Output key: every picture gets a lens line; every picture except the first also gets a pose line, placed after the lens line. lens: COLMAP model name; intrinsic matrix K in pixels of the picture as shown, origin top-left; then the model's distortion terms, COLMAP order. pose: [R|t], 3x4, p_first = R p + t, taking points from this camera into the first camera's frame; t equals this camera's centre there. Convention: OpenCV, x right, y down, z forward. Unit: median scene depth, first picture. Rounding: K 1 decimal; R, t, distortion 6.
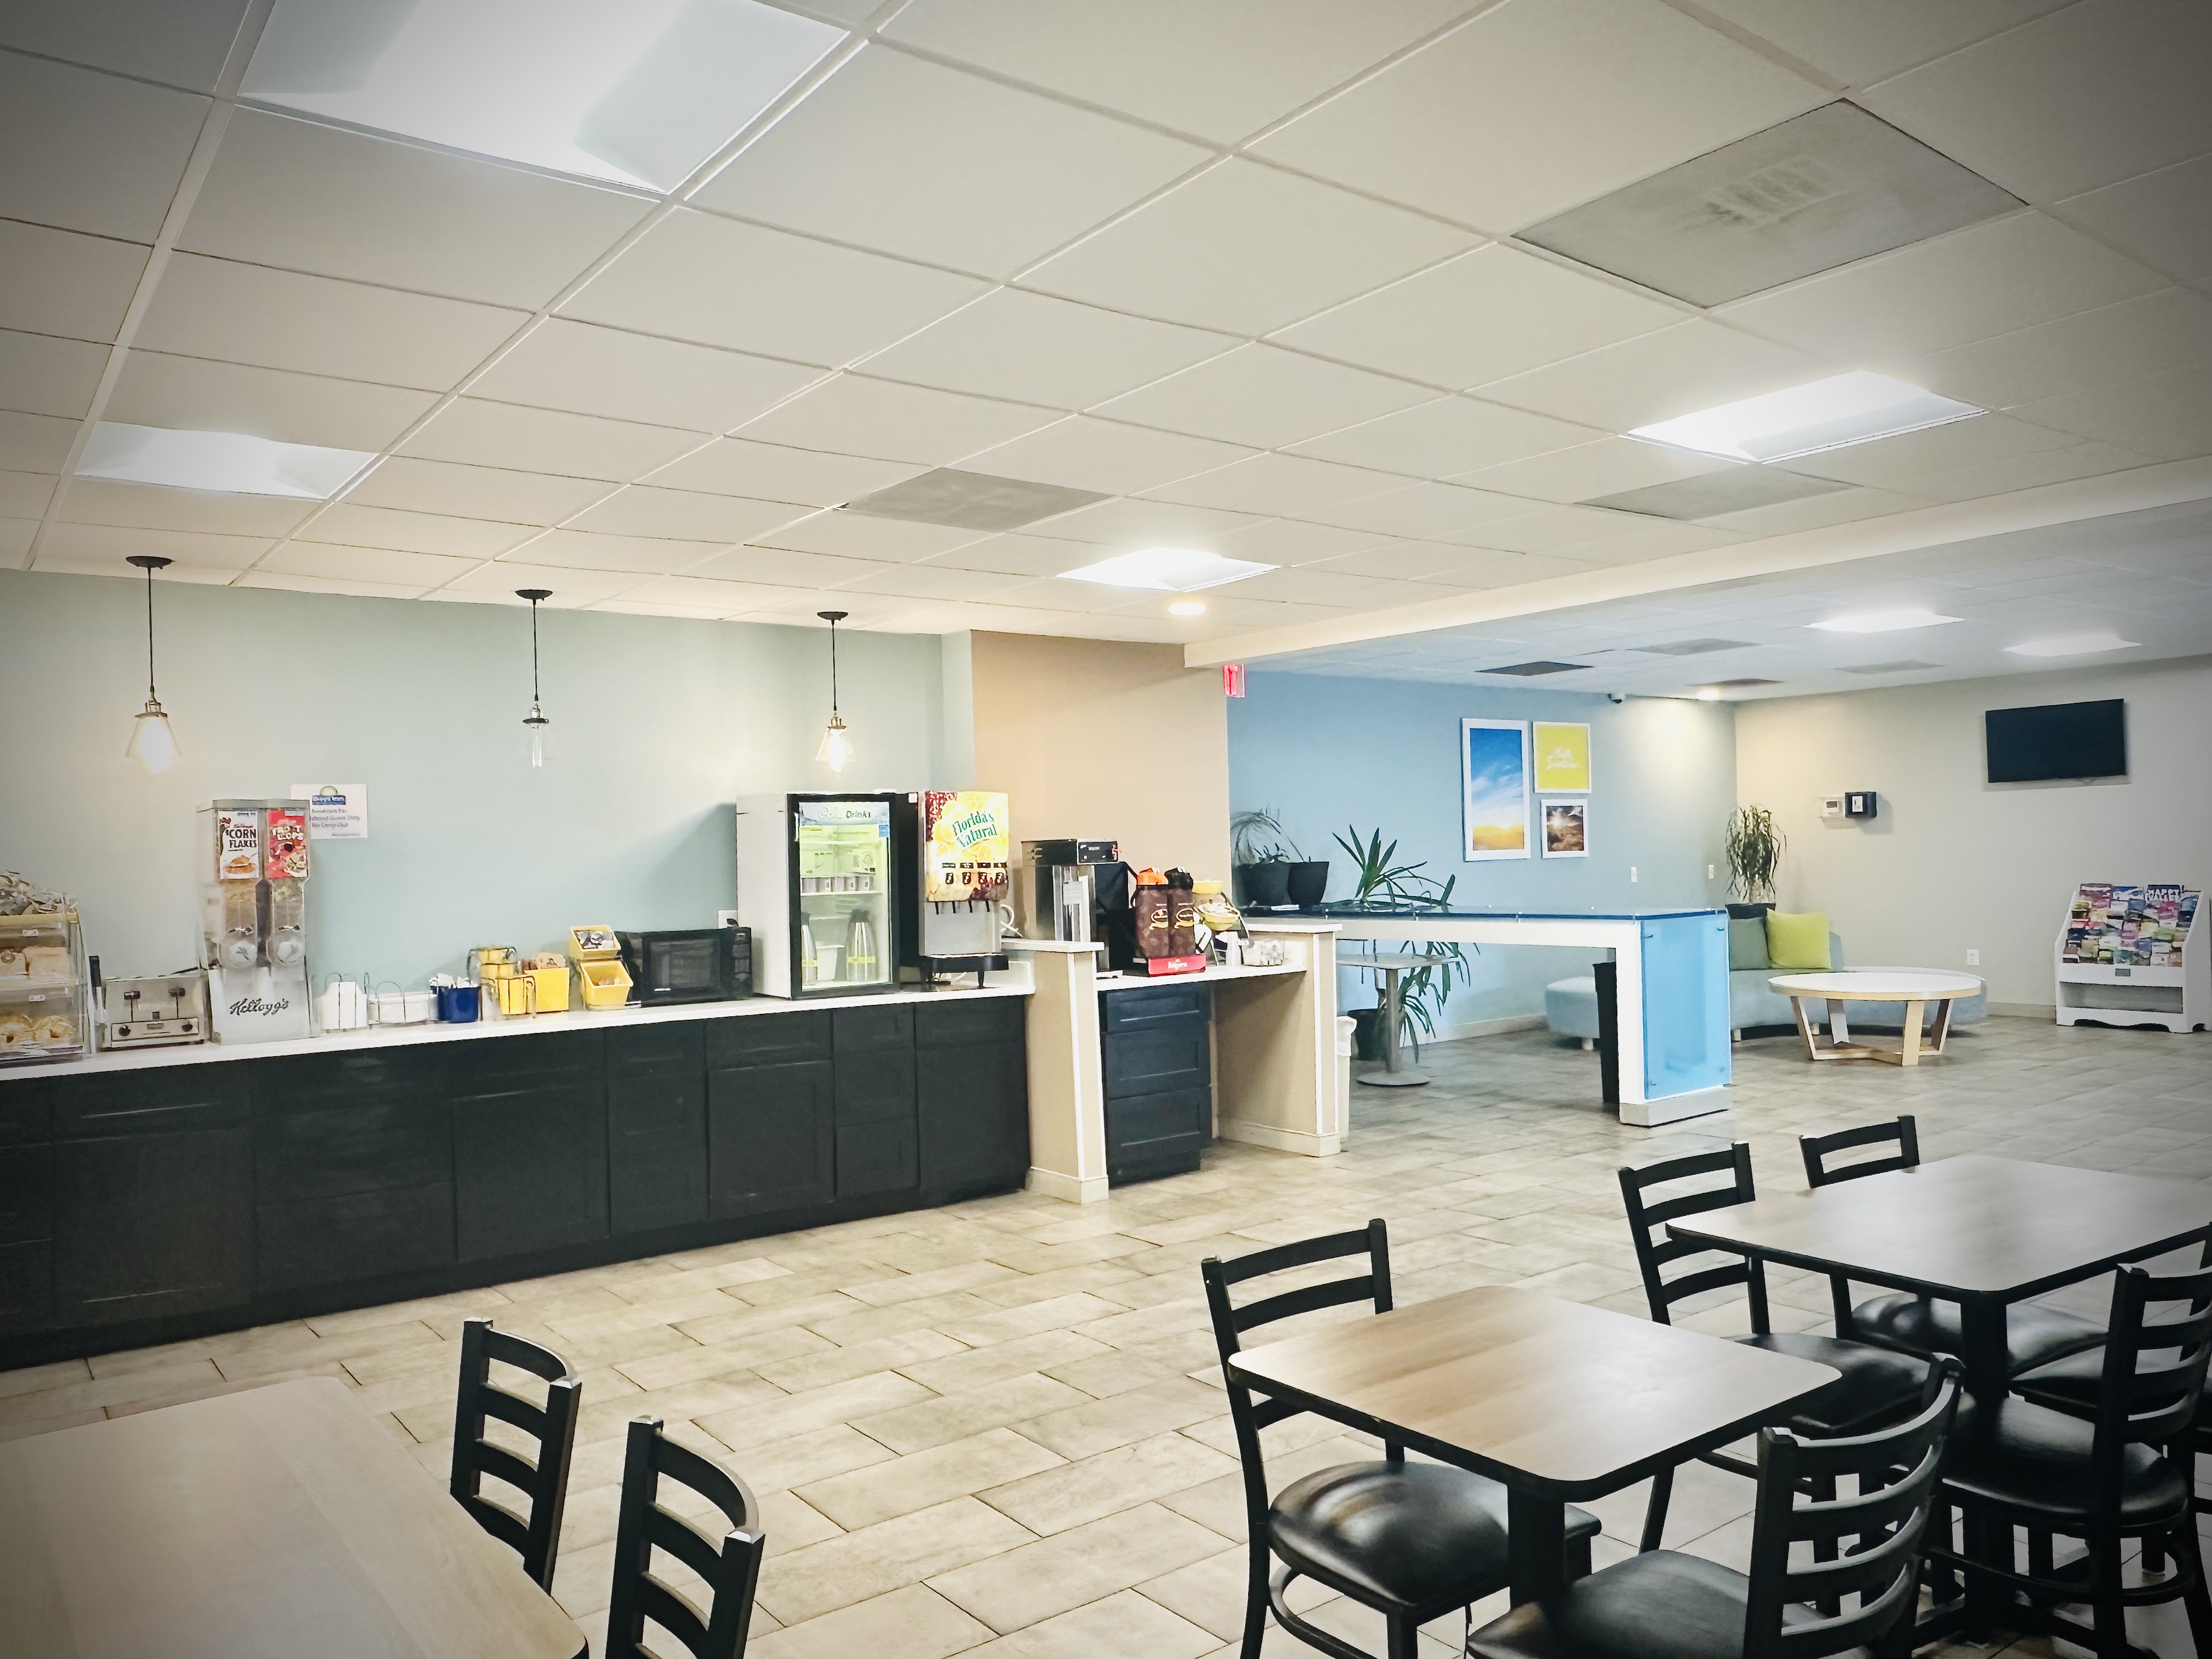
lens RADIAL K [[1608.7, 0, 1106.0], [0, 1608.7, 829.5], [0, 0, 1]] dist [-0.003211, -0.000767]
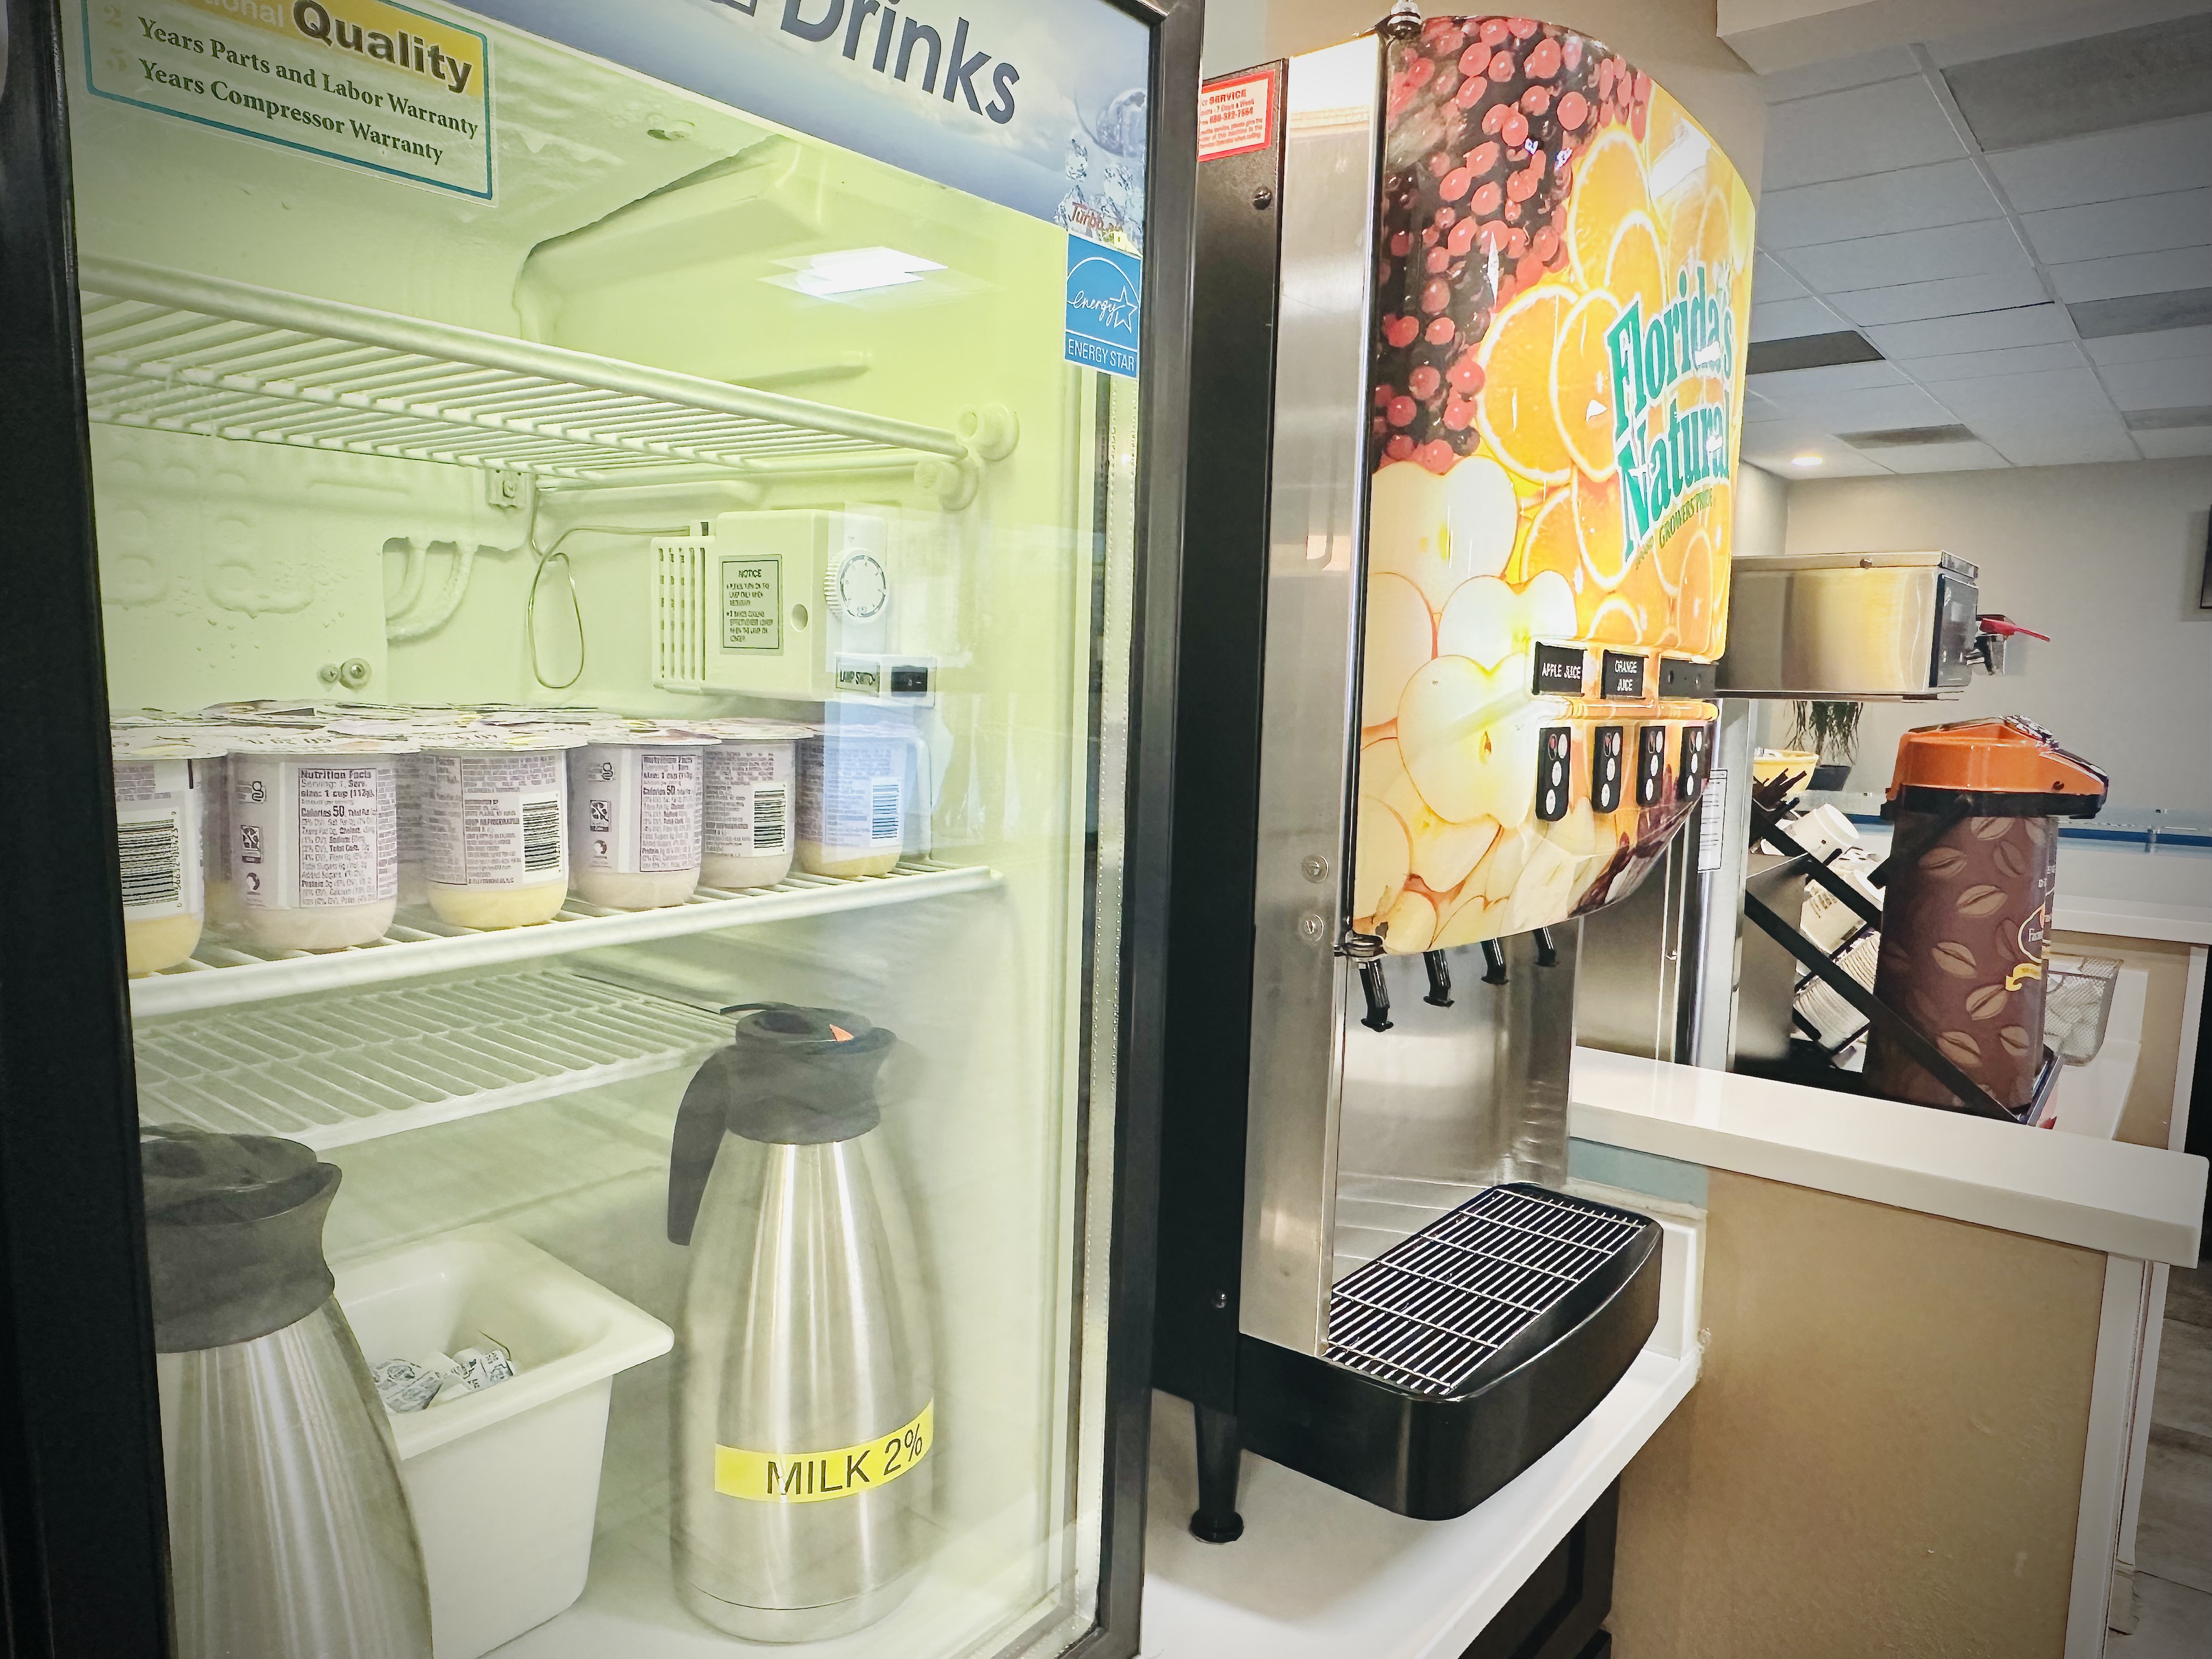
lens RADIAL K [[1501.0, 0, 1106.0], [0, 1501.0, 829.5], [0, 0, 1]] dist [-0.001933, -0.045105]
pose [[0.965796, 0.017348, 0.258721, -0.180205], [-0.050926, 0.991018, 0.123655, 0.024393], [-0.254252, -0.132601, 0.958005, 1.002035]]
